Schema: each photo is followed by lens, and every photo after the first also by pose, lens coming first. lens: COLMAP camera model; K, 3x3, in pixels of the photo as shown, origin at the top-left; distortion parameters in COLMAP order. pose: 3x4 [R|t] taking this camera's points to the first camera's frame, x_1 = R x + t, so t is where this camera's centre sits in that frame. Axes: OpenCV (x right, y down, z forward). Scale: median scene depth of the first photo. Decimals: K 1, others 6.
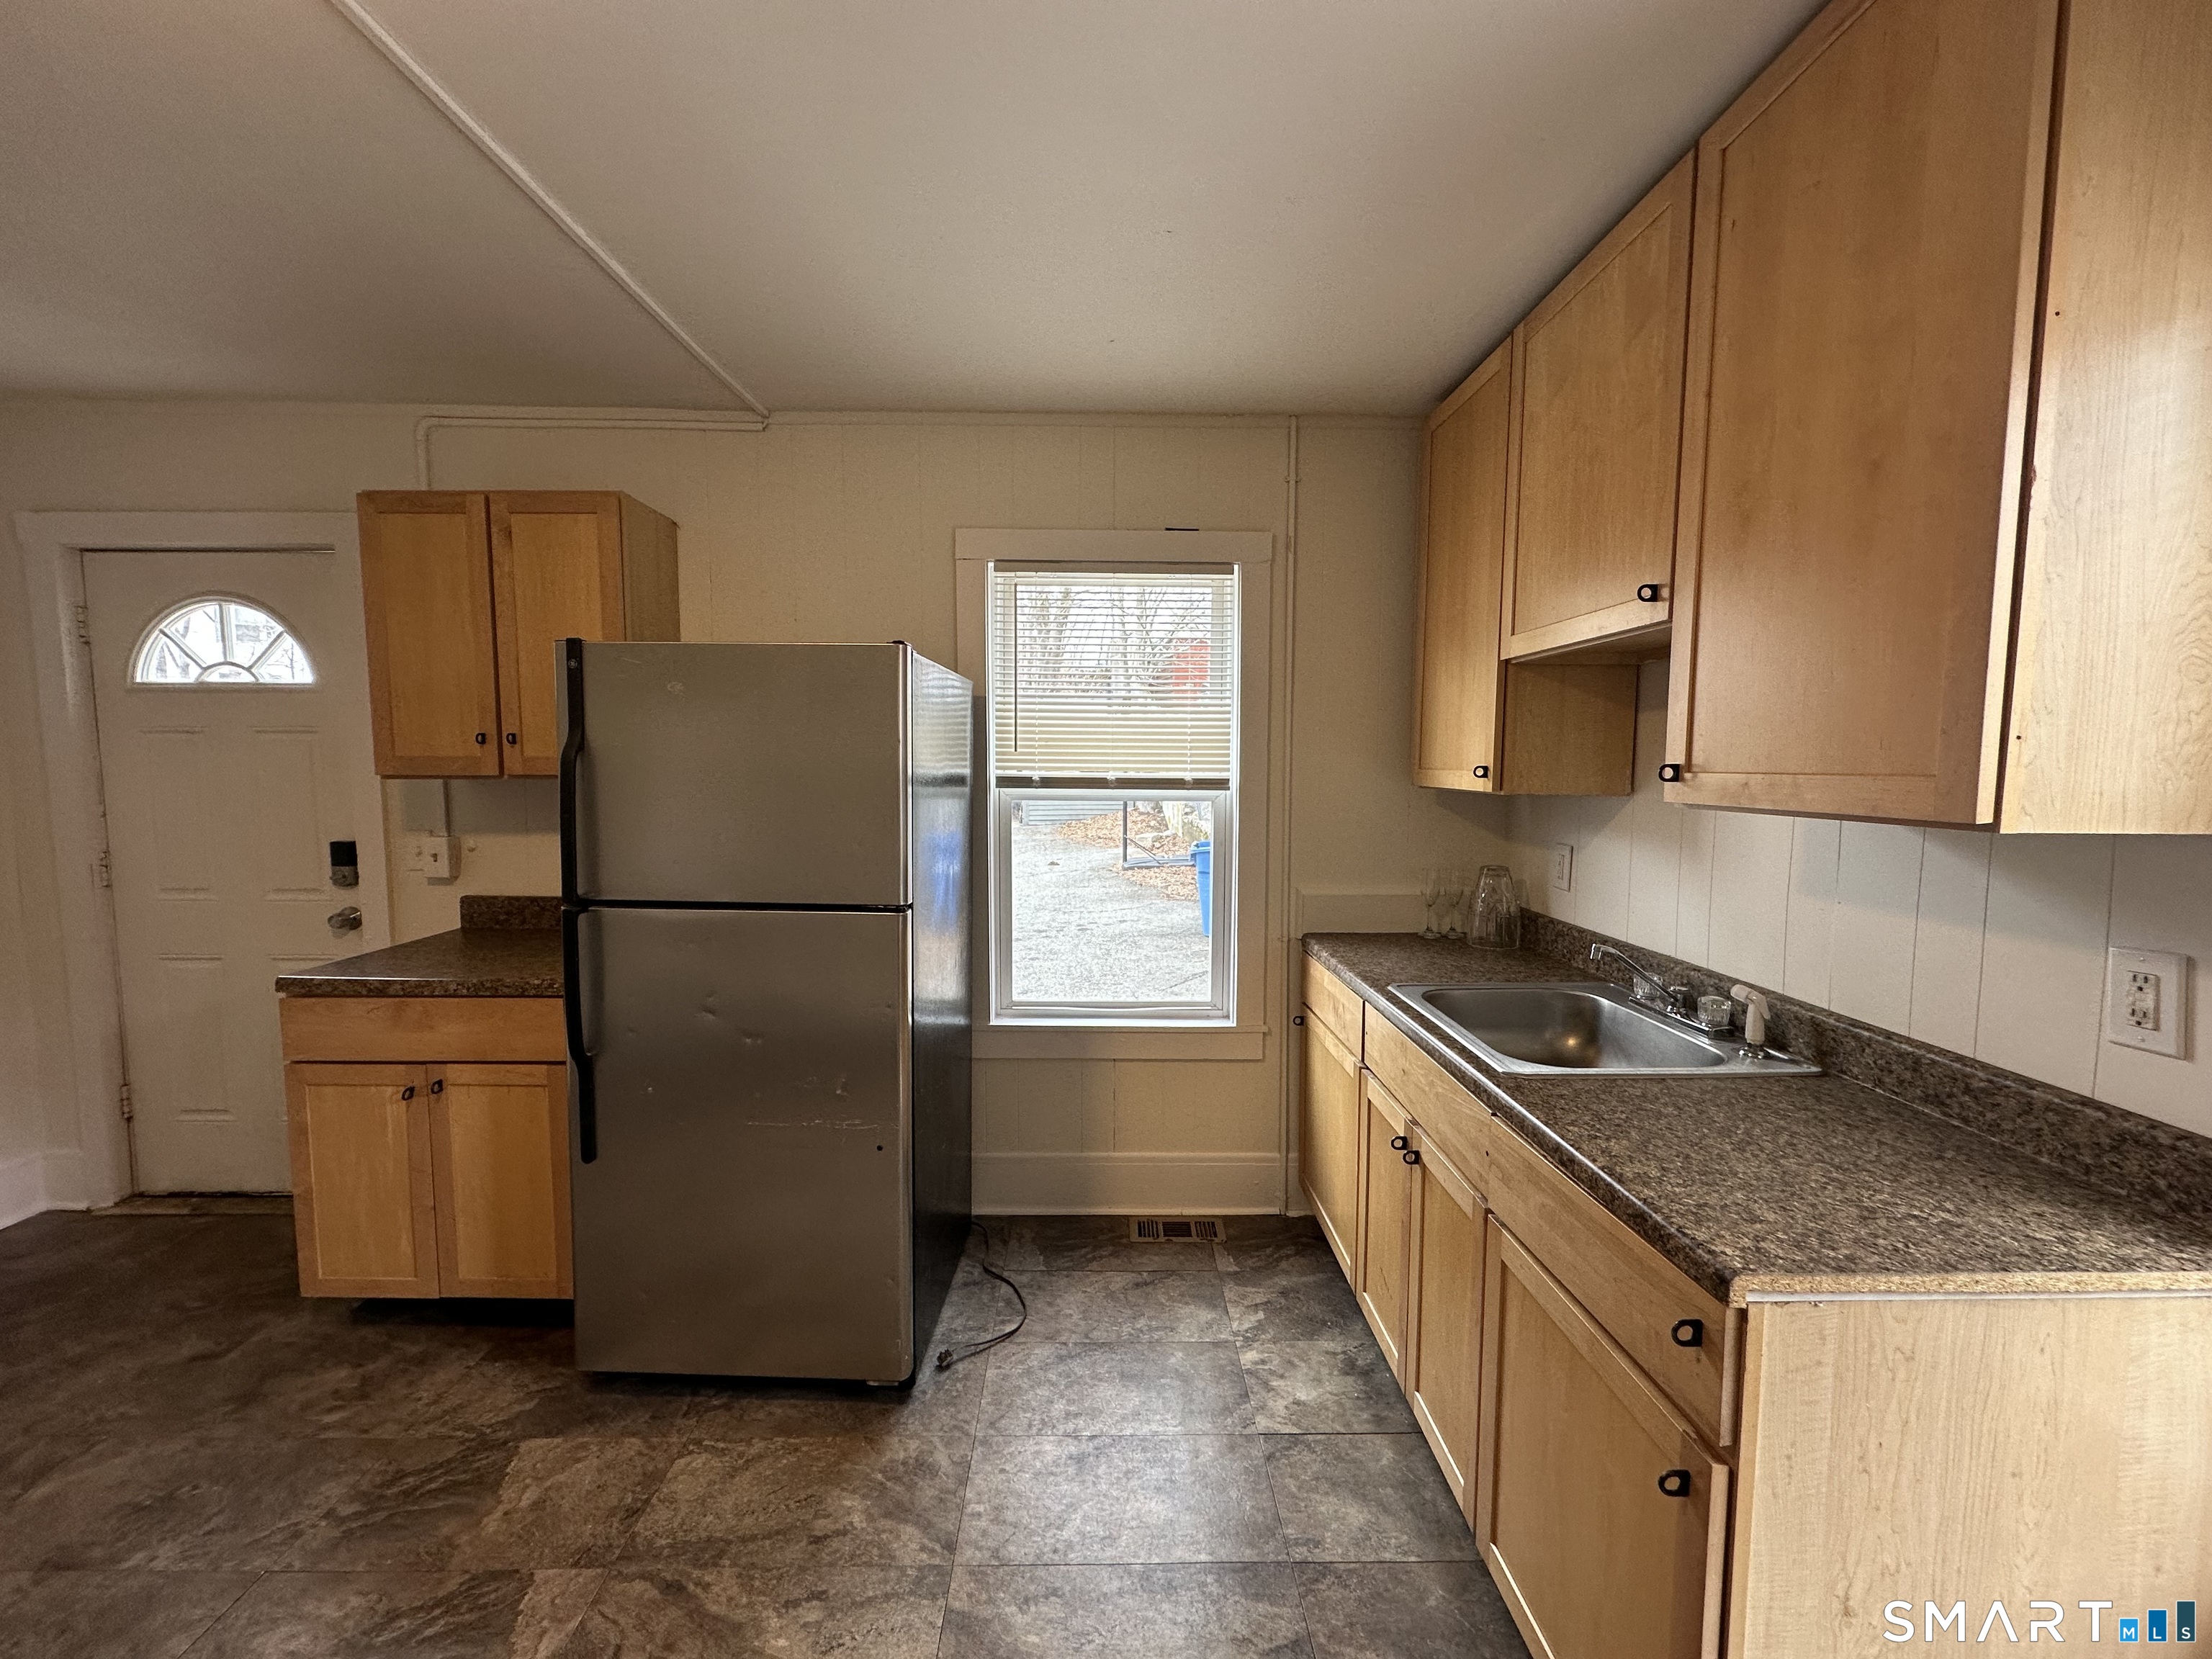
lens RADIAL K [[883.3, 0, 1091.9], [0, 883.3, 830.0], [0, 0, 1]] dist [-0.000118, 0.001062]
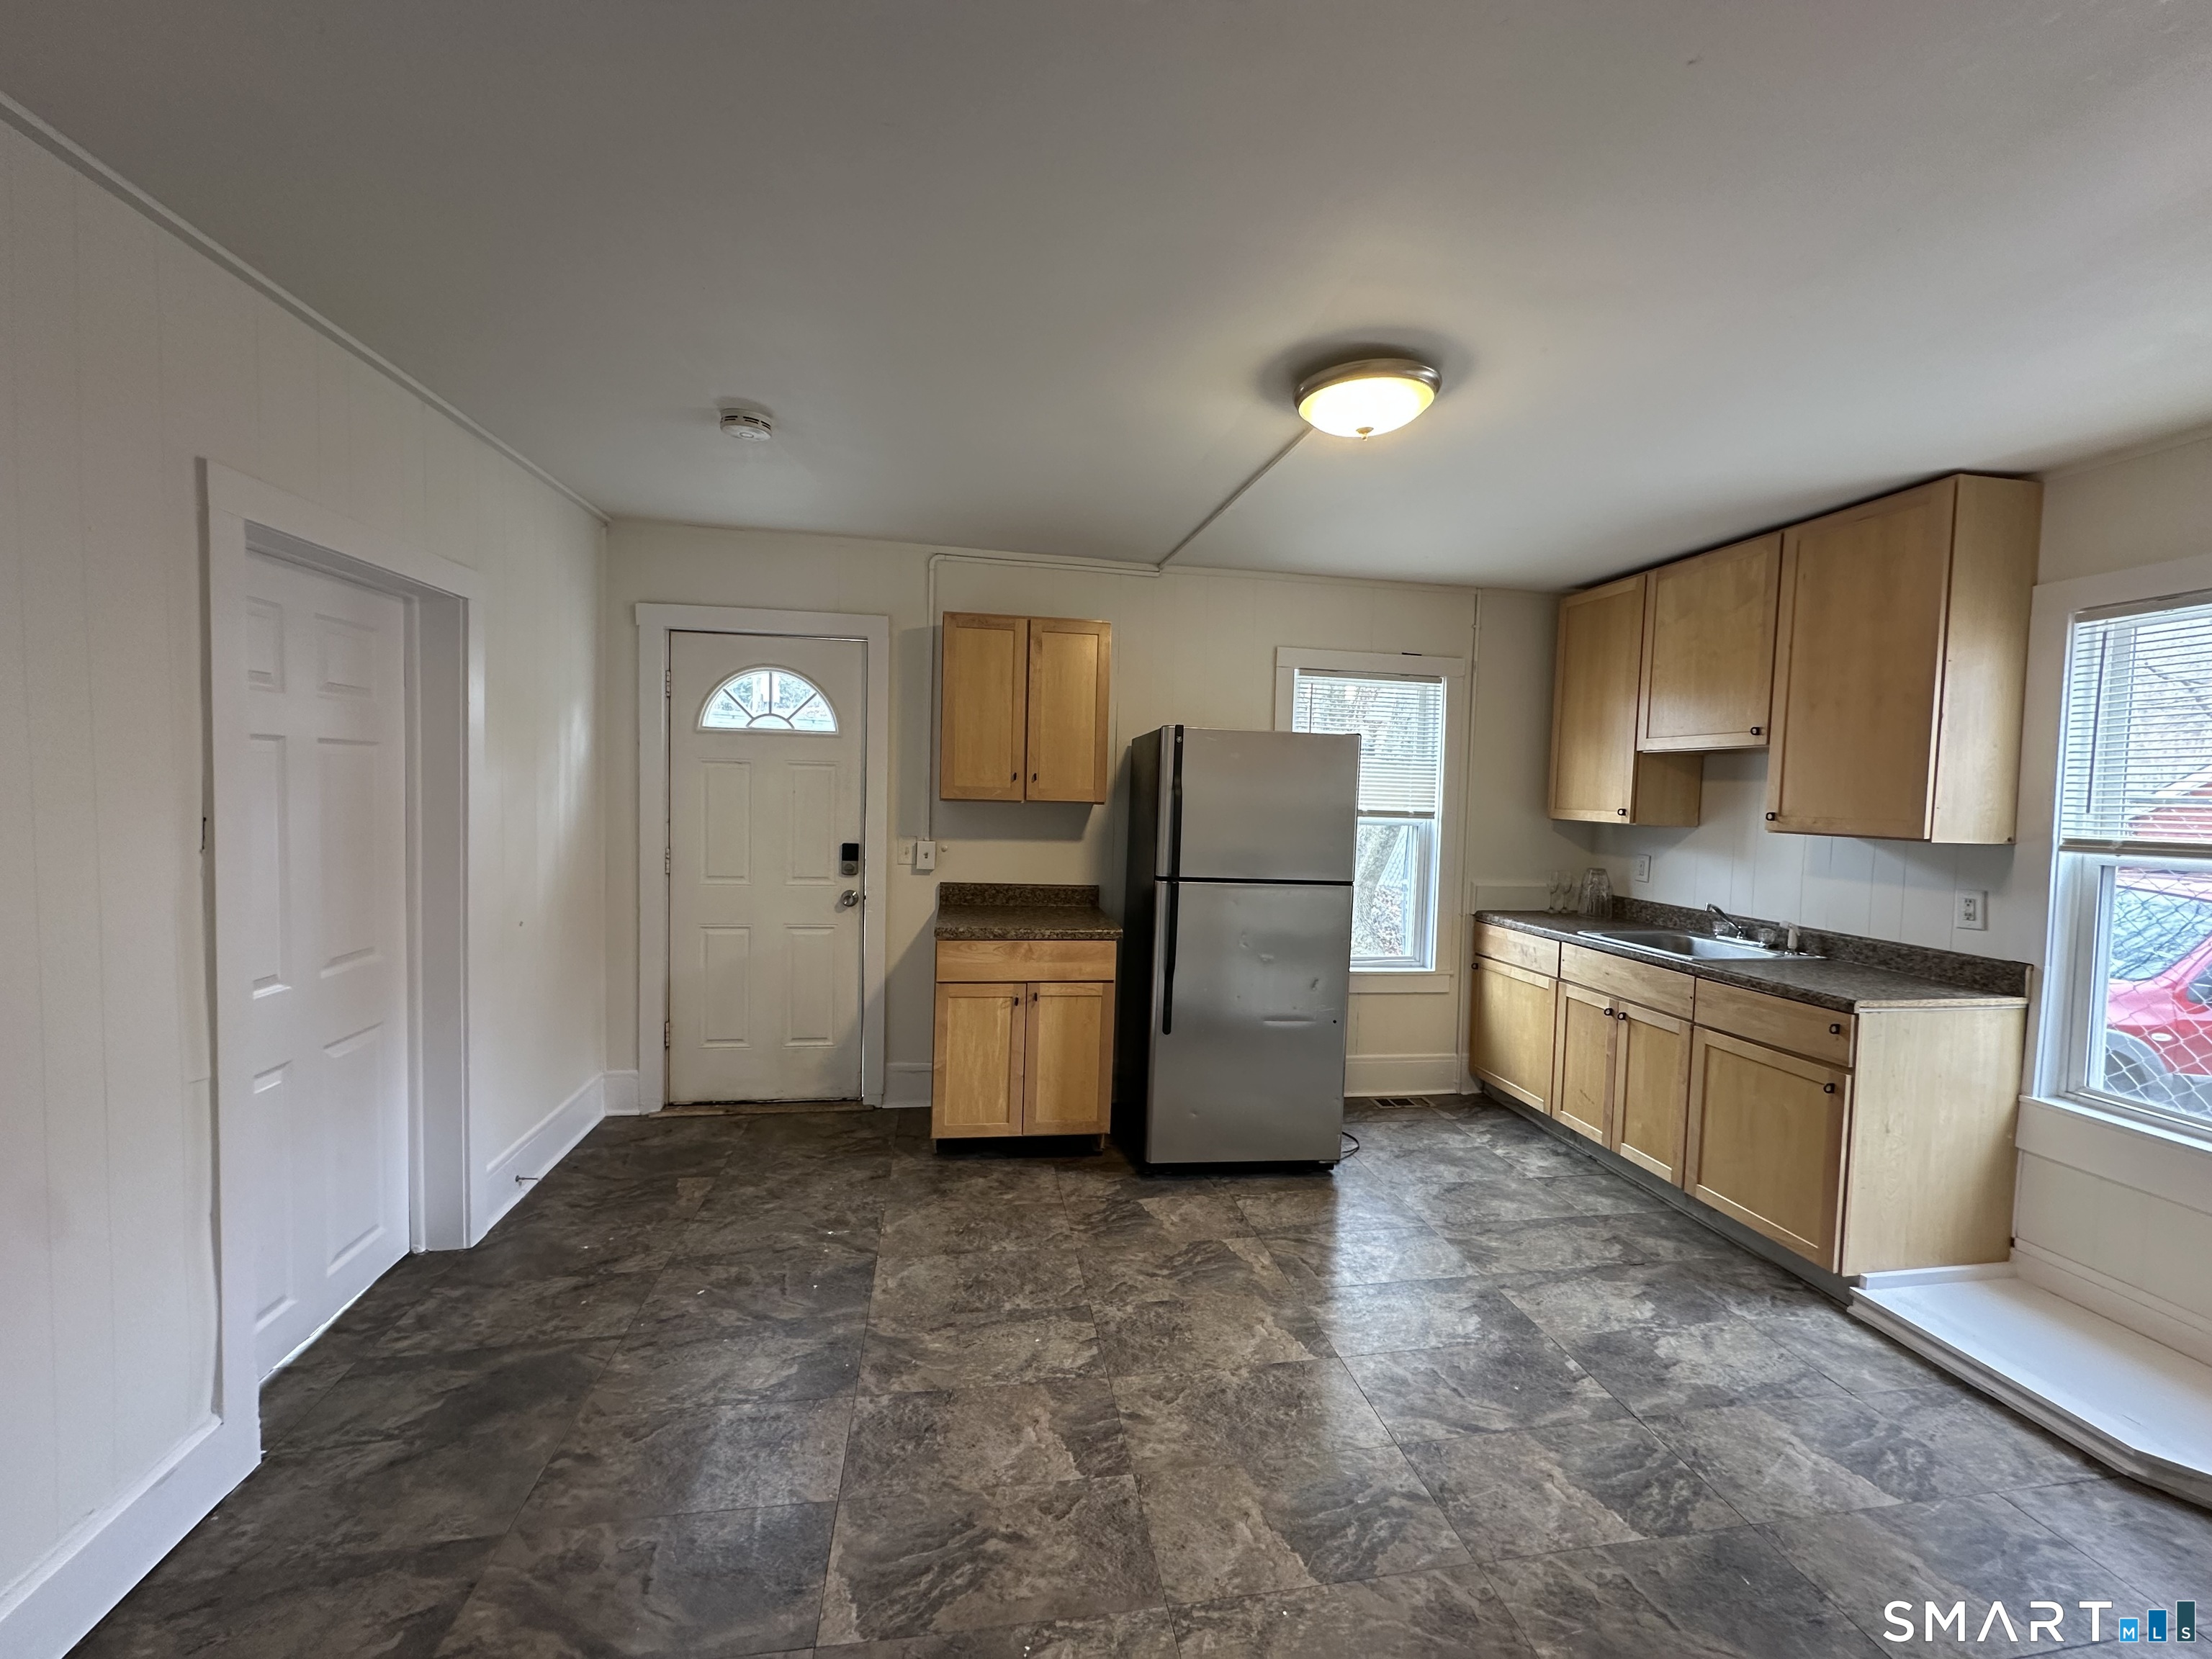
lens RADIAL K [[883.3, 0, 1093.4], [0, 883.3, 831.9], [0, 0, 1]] dist [-0.000118, 0.001062]
pose [[0.987323, 0.016986, 0.157812, -0.870870], [-0.012935, 0.999561, -0.026660, 0.034133], [-0.158196, 0.024281, 0.987109, -0.571964]]
